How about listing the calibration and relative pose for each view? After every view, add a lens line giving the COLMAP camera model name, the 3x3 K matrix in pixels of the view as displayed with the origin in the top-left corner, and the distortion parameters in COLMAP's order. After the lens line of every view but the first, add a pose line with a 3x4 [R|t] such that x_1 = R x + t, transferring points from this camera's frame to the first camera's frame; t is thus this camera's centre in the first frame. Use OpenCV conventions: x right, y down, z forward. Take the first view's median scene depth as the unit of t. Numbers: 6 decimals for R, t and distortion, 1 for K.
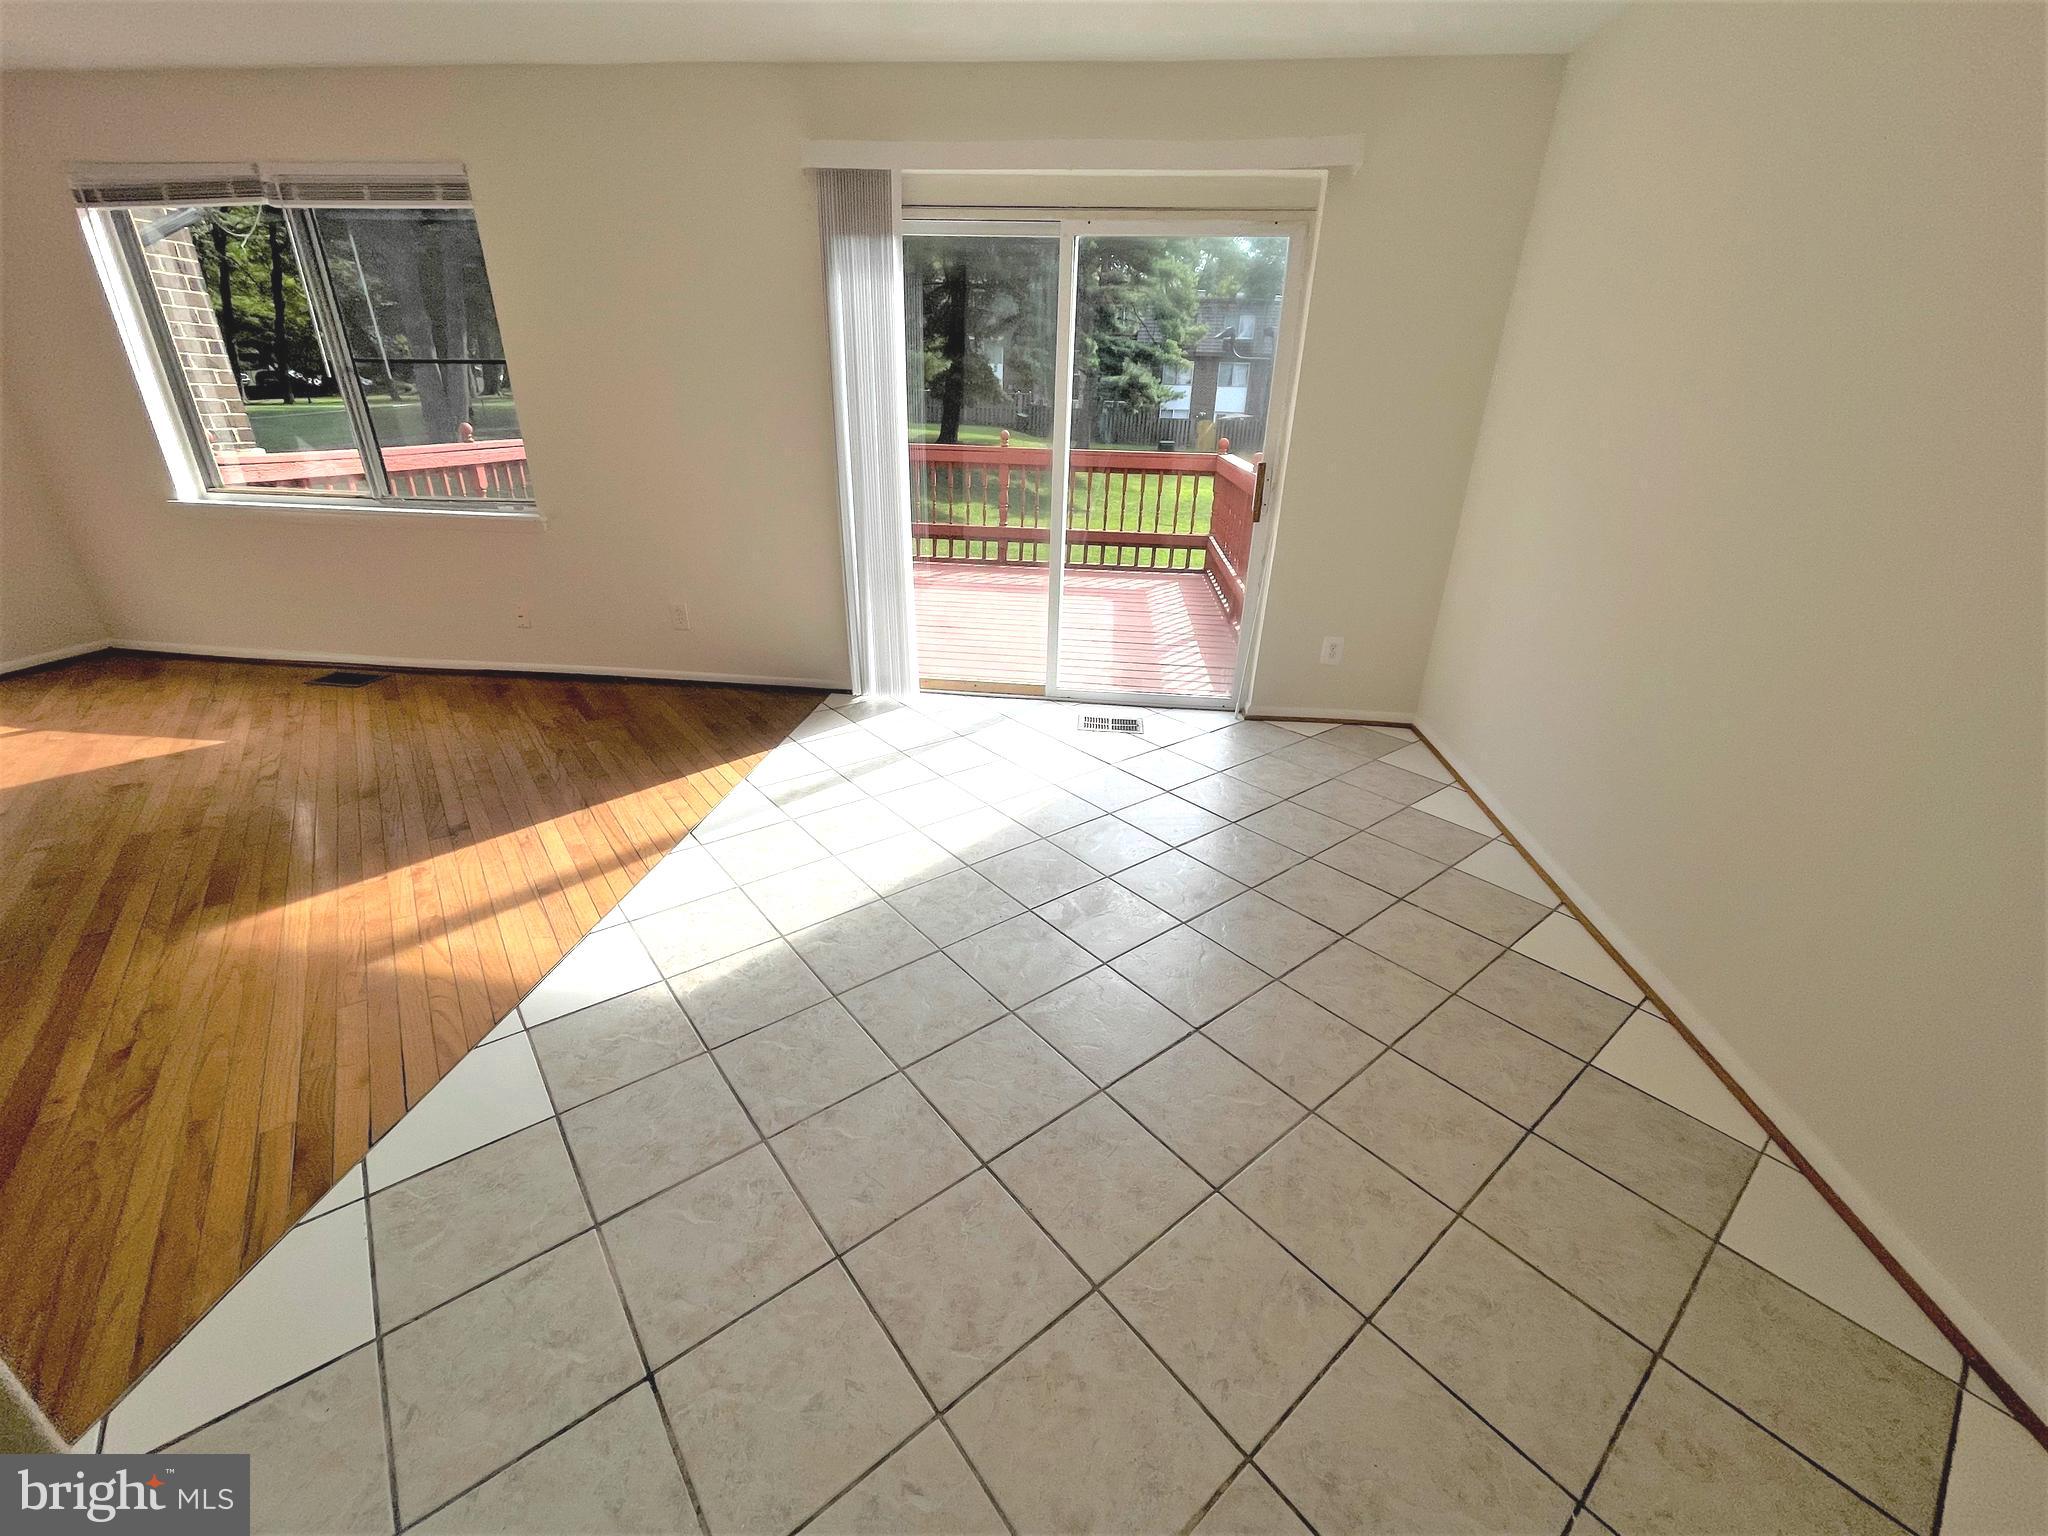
lens RADIAL K [[830.6, 0, 1023.0], [0, 830.6, 763.1], [0, 0, 1]] dist [-0.002576, -0.000226]
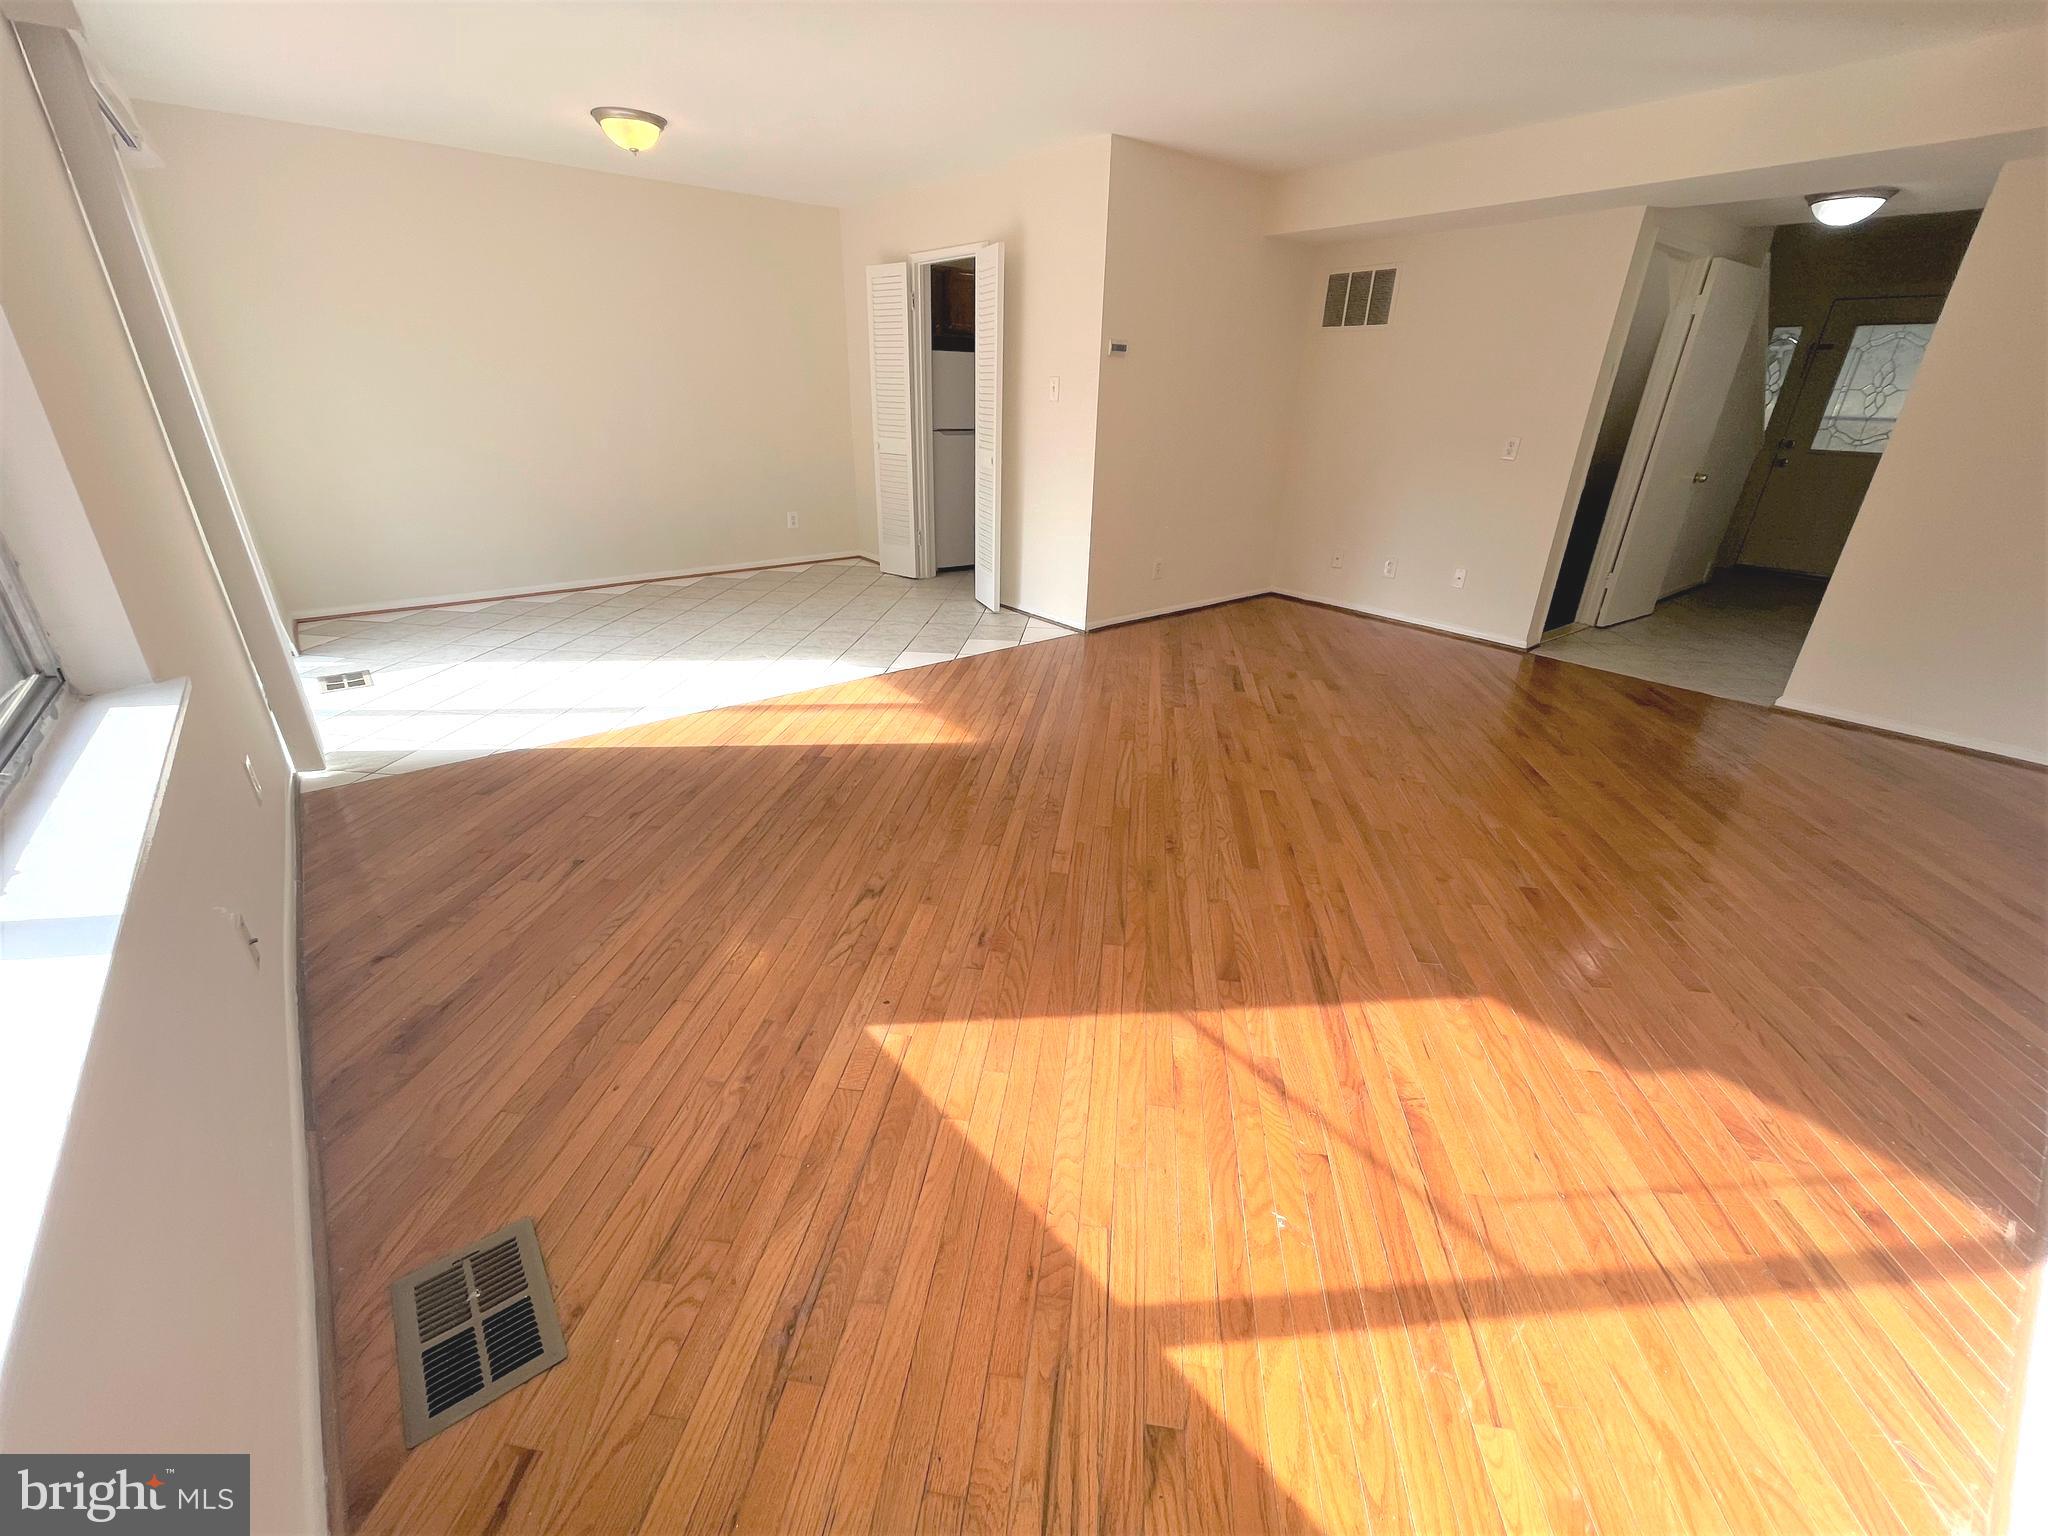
lens RADIAL K [[830.6, 0, 1023.0], [0, 830.6, 763.1], [0, 0, 1]] dist [-0.002576, -0.000226]
pose [[-0.706748, -0.328677, 0.626481, -1.347629], [0.246015, 0.716085, 0.653222, -0.504993], [-0.663313, 0.615787, -0.425232, 1.070066]]
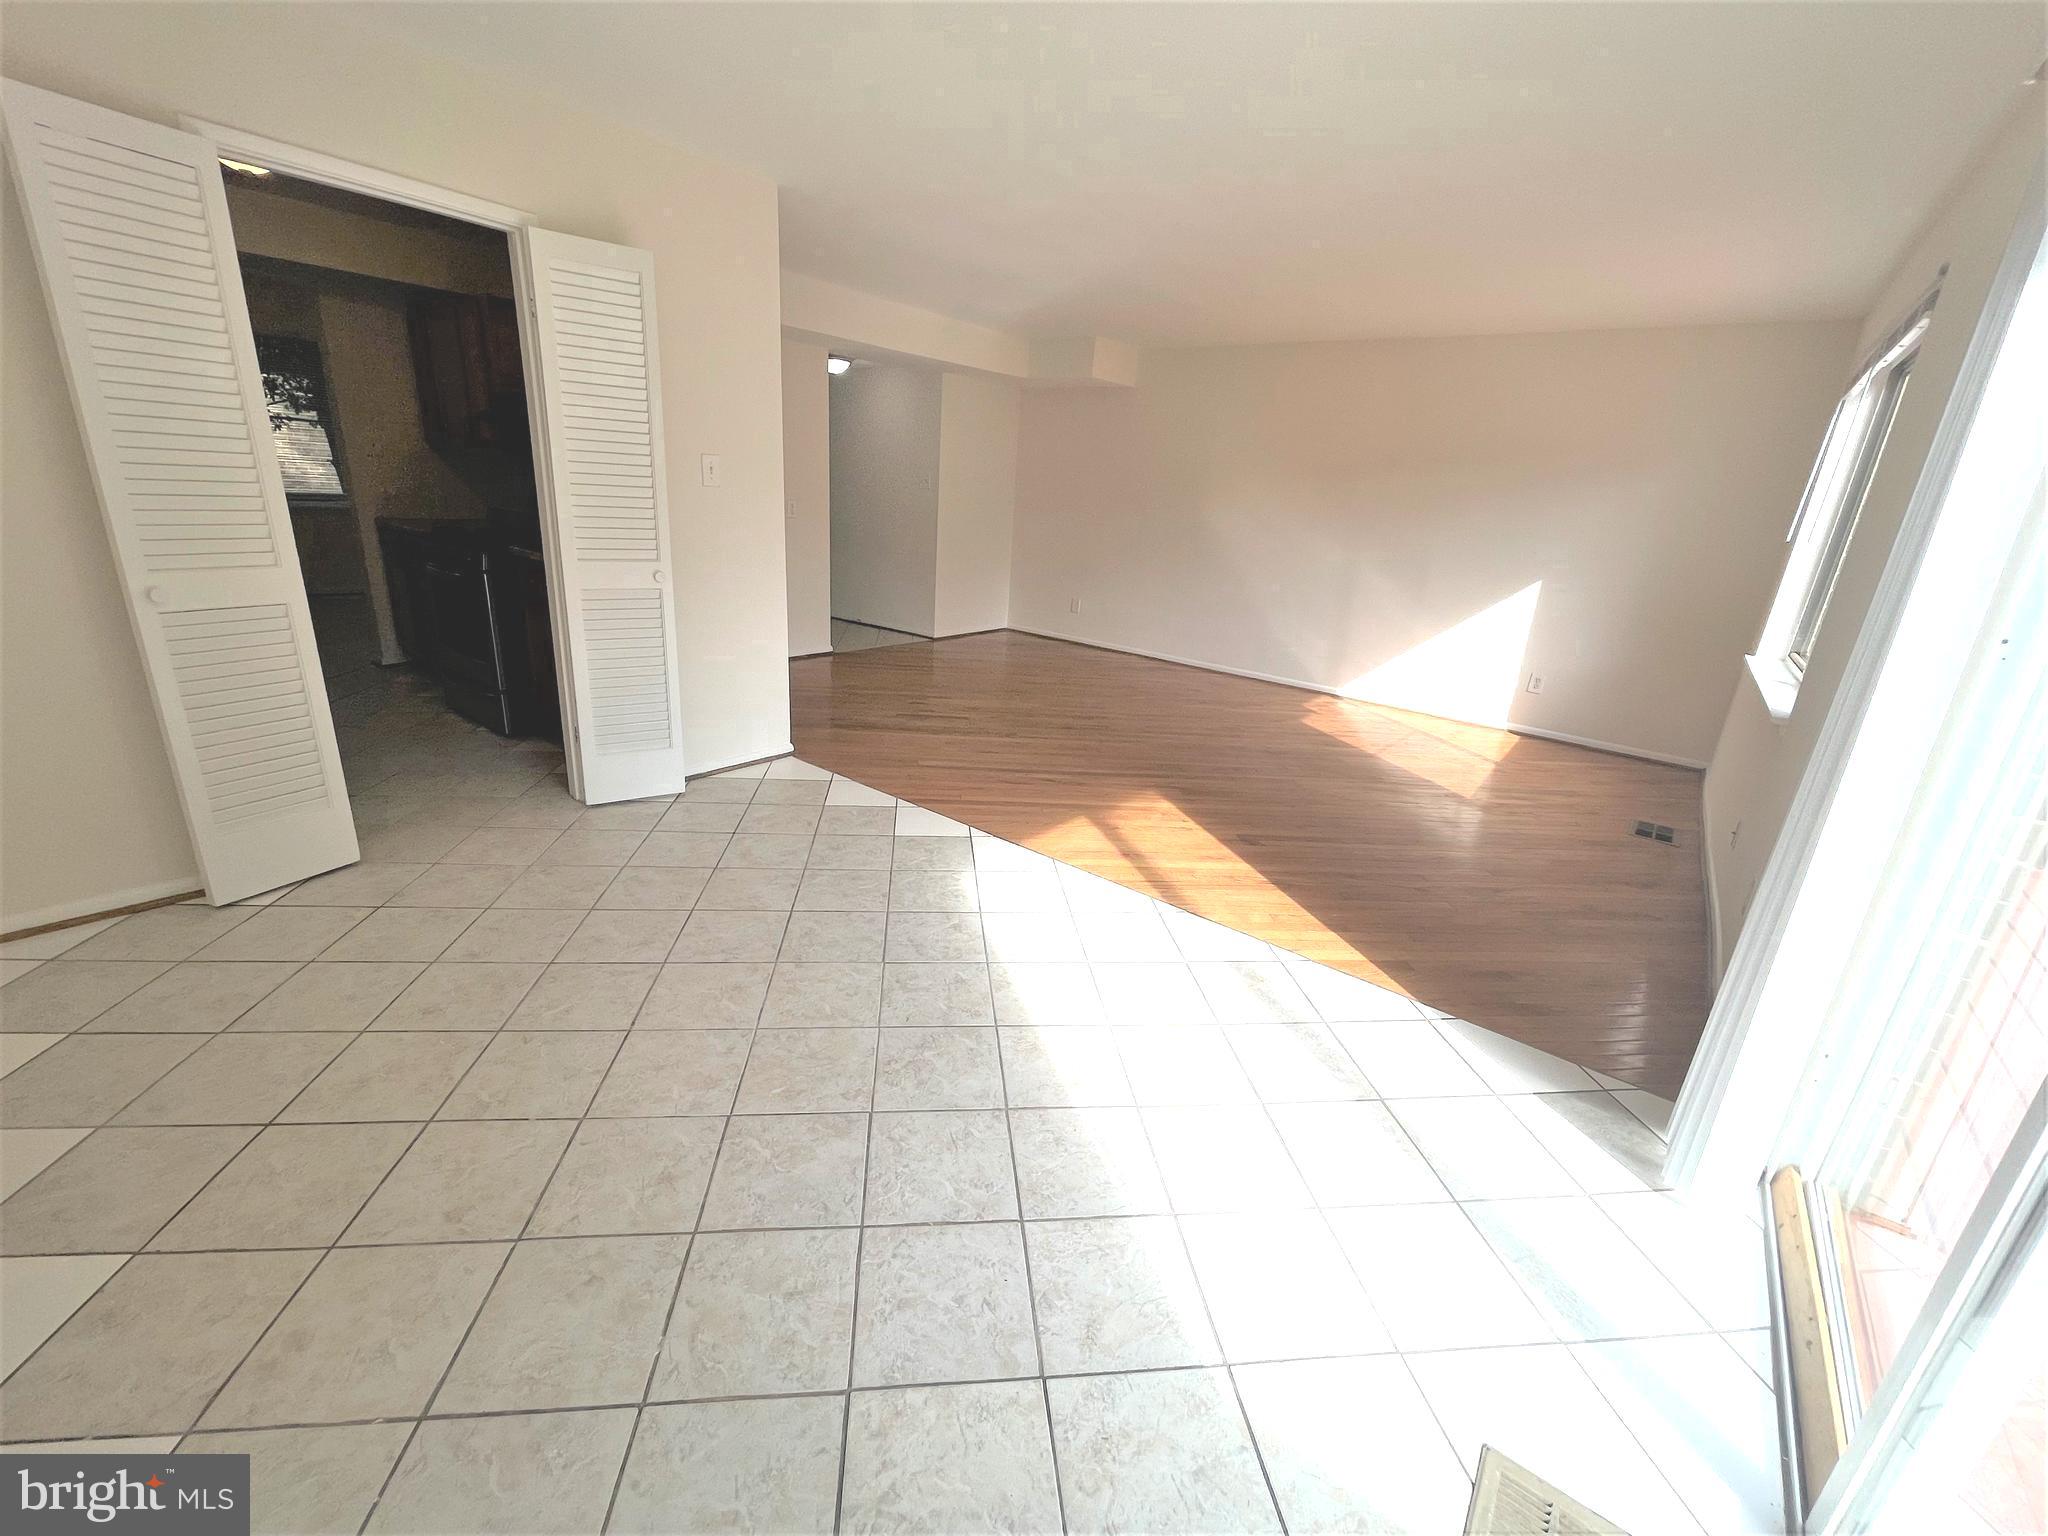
lens RADIAL K [[830.6, 0, 1023.0], [0, 830.6, 763.1], [0, 0, 1]] dist [-0.002576, -0.000226]
pose [[-0.530353, 0.208939, -0.821626, 0.438815], [-0.411510, 0.783878, 0.464967, -0.383994], [0.741205, 0.584704, -0.329752, 0.894921]]
